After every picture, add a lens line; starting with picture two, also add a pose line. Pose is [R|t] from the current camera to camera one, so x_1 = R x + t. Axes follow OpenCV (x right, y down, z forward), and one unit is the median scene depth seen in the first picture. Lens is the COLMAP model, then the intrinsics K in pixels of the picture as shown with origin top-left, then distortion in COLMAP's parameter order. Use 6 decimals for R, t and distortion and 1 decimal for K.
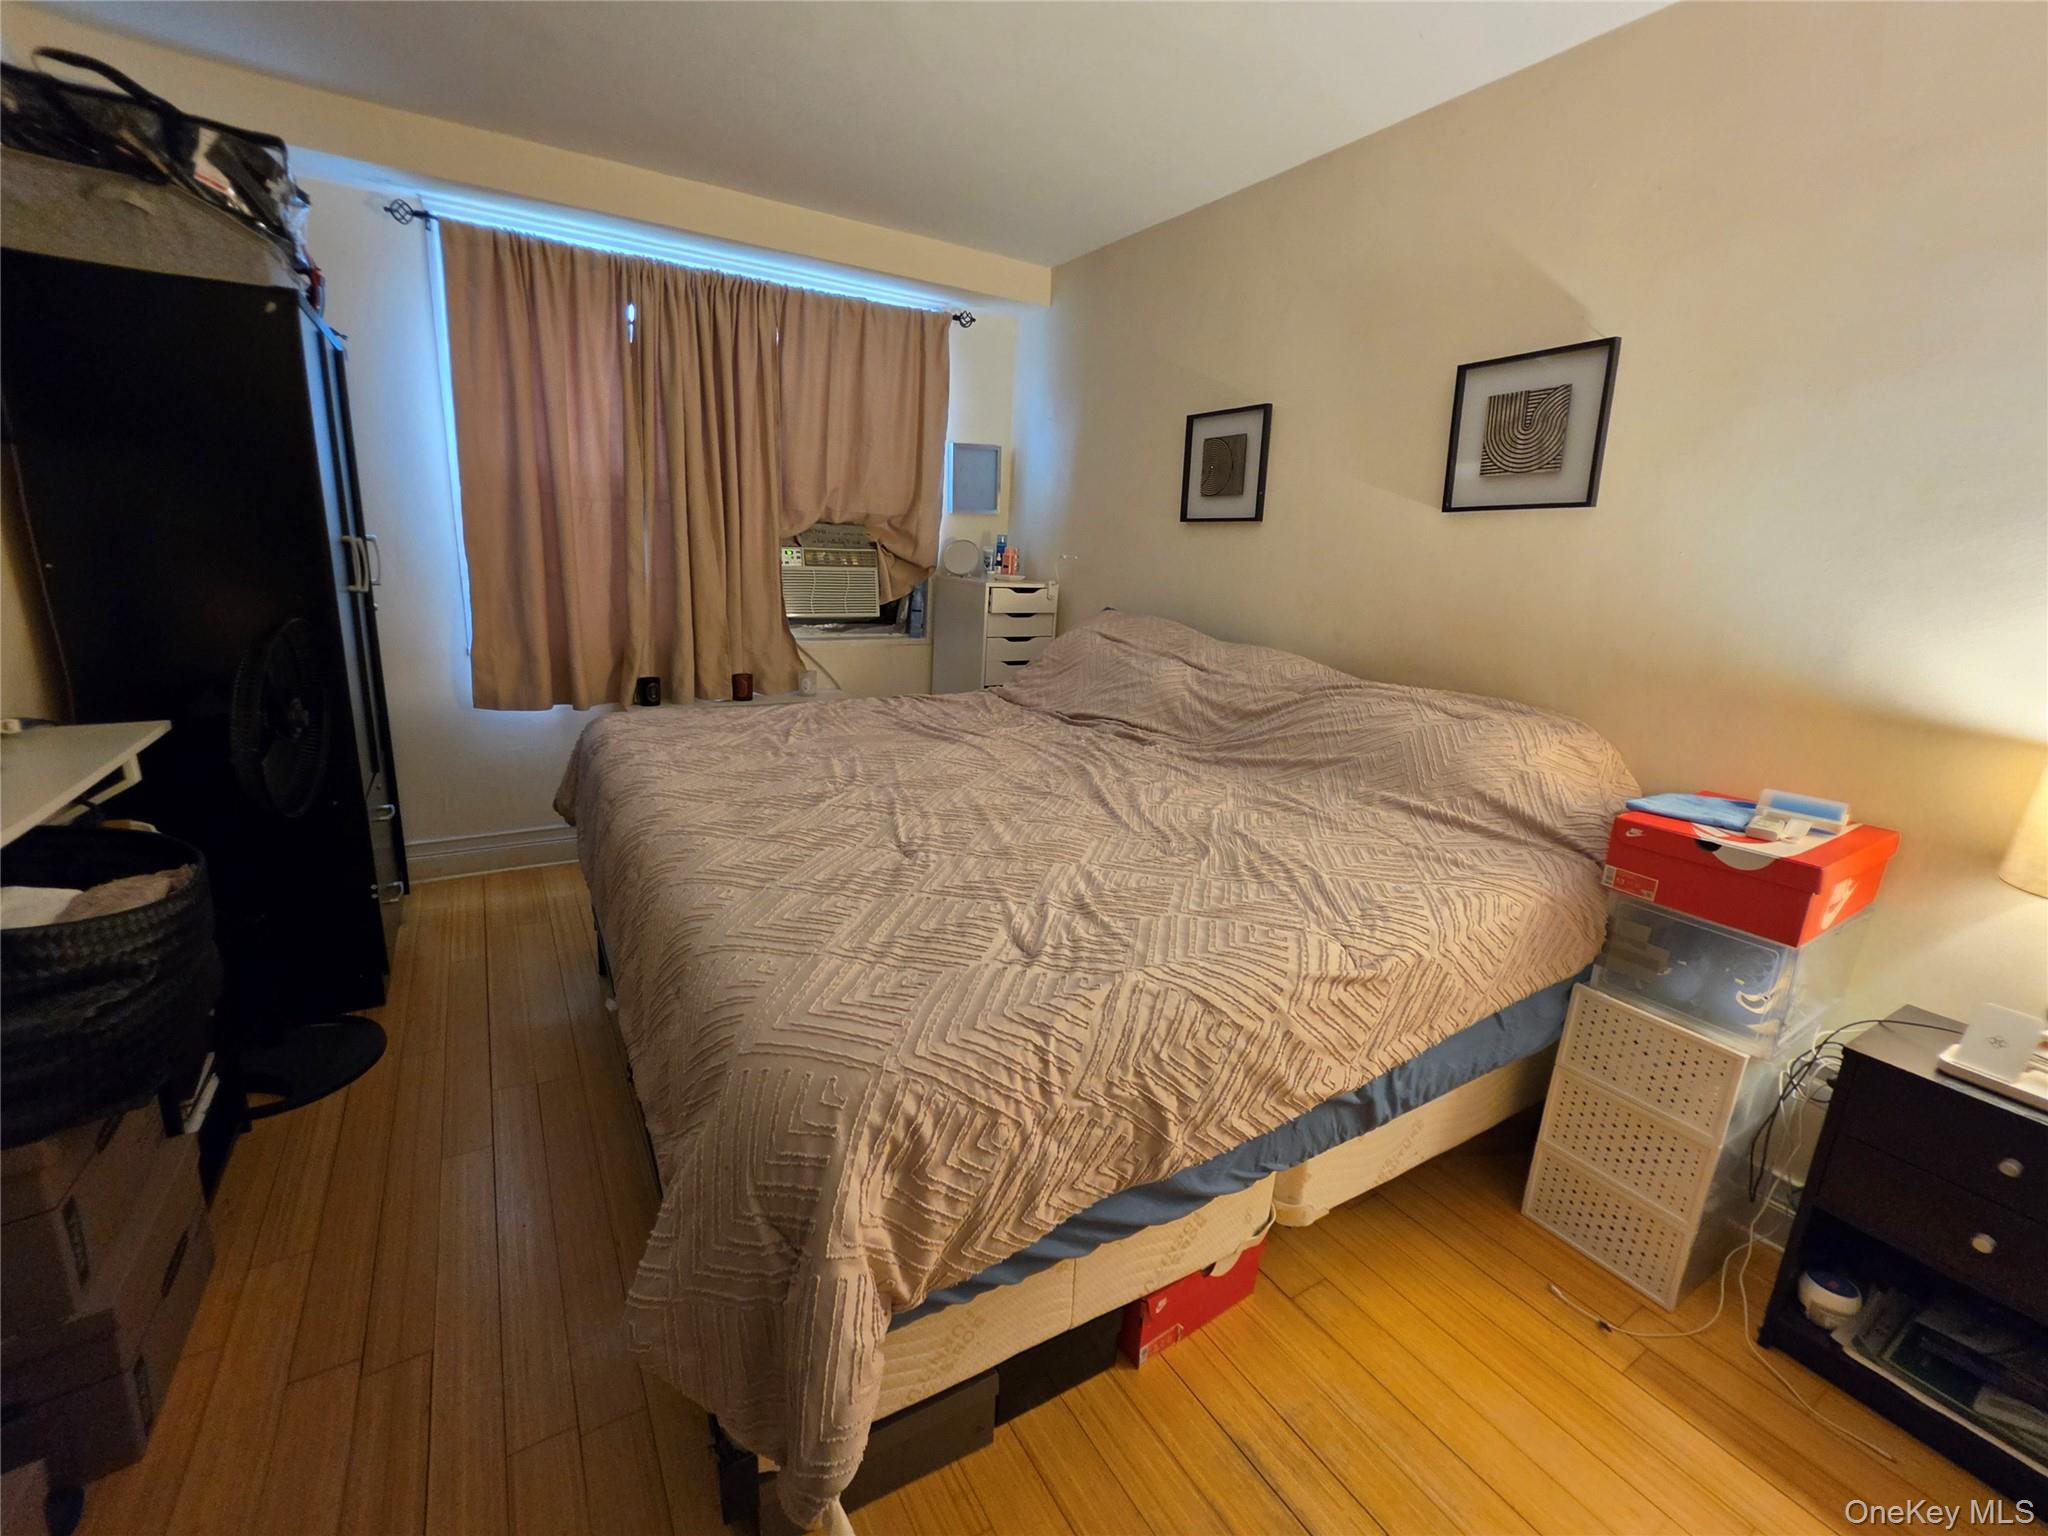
lens RADIAL K [[846.6, 0, 999.3], [0, 846.6, 747.8], [0, 0, 1]] dist [-0.005478, 0.002698]
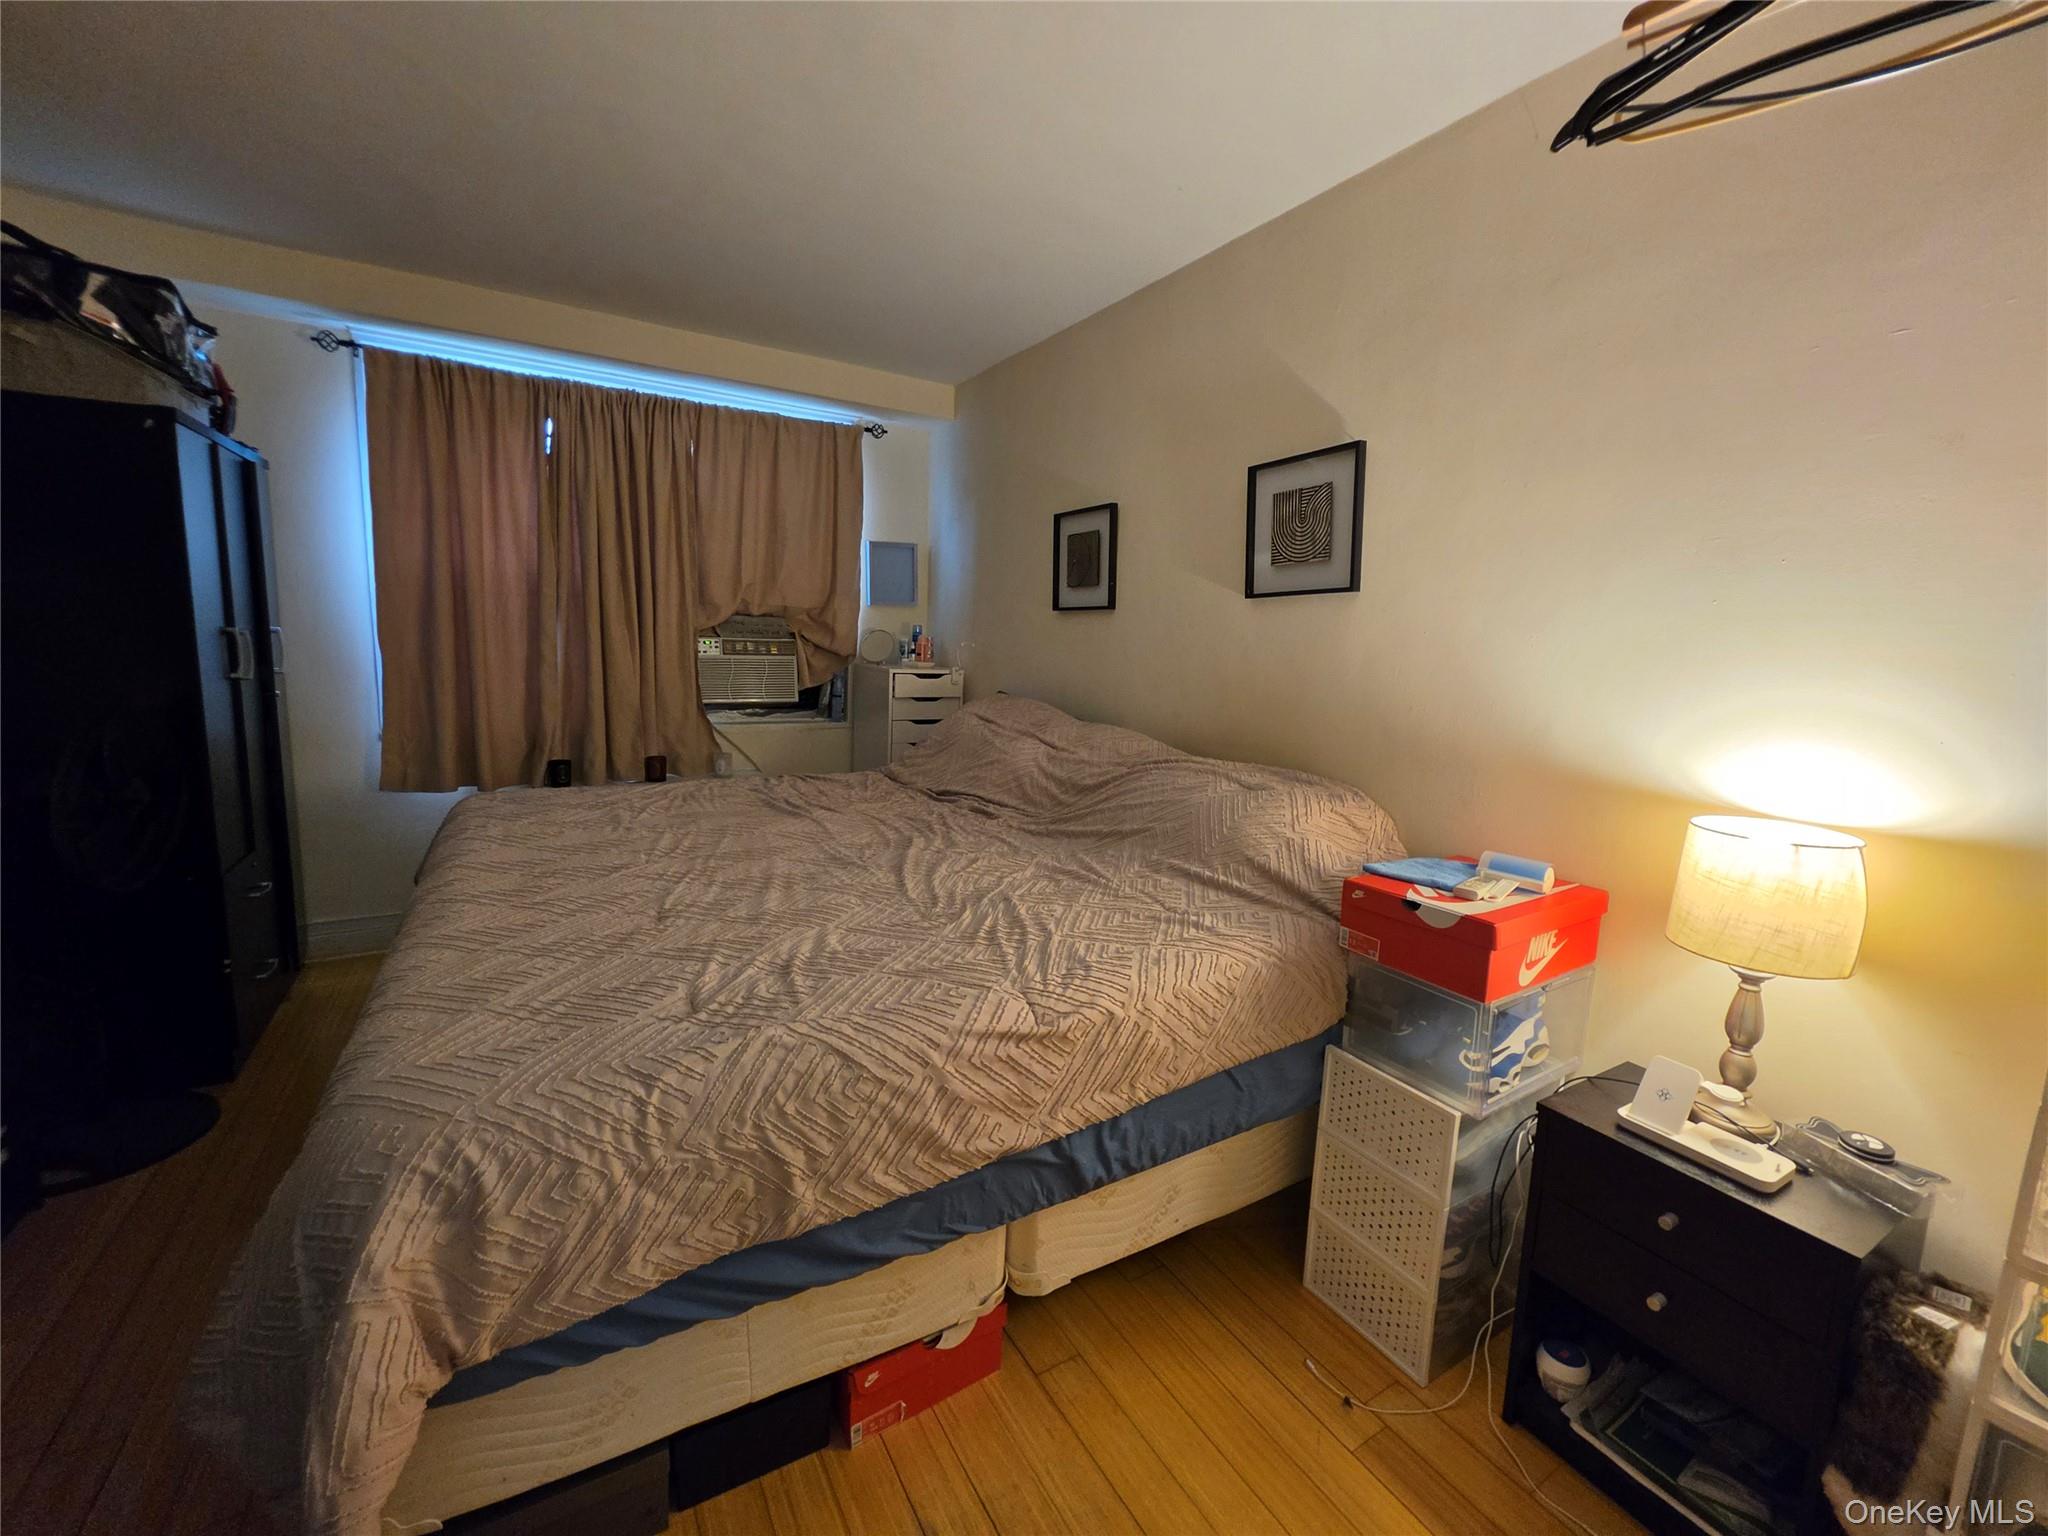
lens RADIAL K [[823.0, 0, 1024.1], [0, 823.0, 748.4], [0, 0, 1]] dist [-0.002496, 0.000472]
pose [[0.999975, -0.006985, 0.000686, 0.274602], [0.007019, 0.994775, -0.101850, 0.017710], [0.000029, 0.101853, 0.994800, -0.023693]]
